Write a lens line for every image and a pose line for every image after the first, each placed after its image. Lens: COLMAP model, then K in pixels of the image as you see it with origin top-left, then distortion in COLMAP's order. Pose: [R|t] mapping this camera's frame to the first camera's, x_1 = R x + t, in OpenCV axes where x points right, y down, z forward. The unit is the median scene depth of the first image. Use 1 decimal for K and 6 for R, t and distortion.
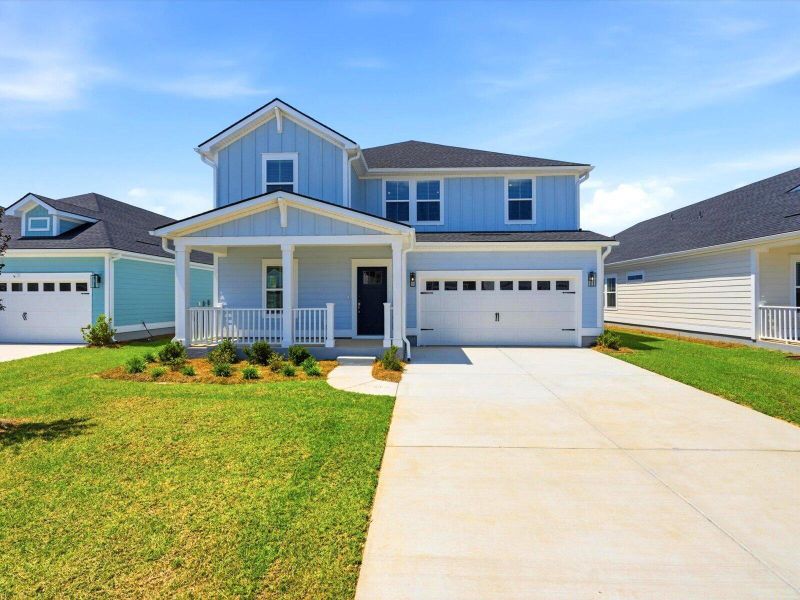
lens RADIAL K [[335.0, 0, 399.9], [0, 335.0, 298.2], [0, 0, 1]] dist [0.001383, 0.000071]
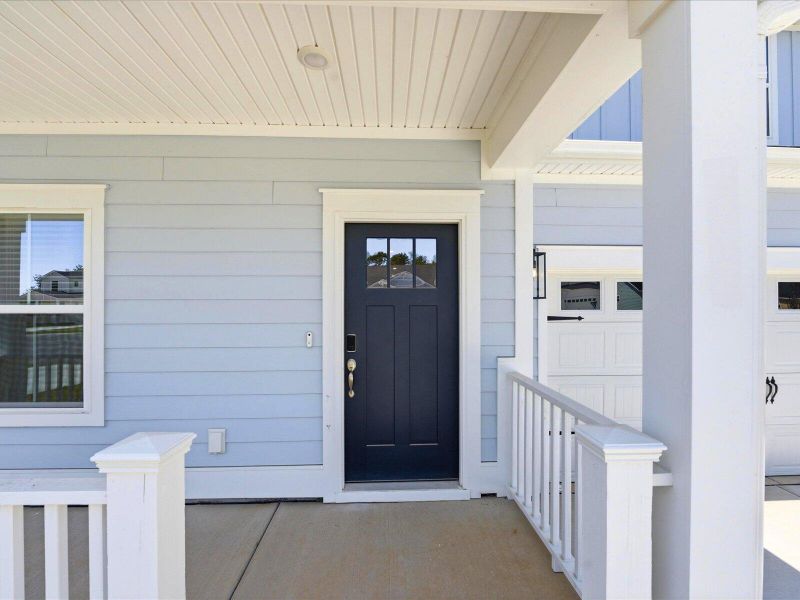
lens RADIAL K [[372.4, 0, 404.4], [0, 372.4, 301.1], [0, 0, 1]] dist [0.000384, 0.000148]
pose [[0.997813, 0.001365, 0.066084, -0.098568], [-0.000910, 0.999976, -0.006906, -0.030553], [-0.066092, 0.006830, 0.997790, 0.695000]]
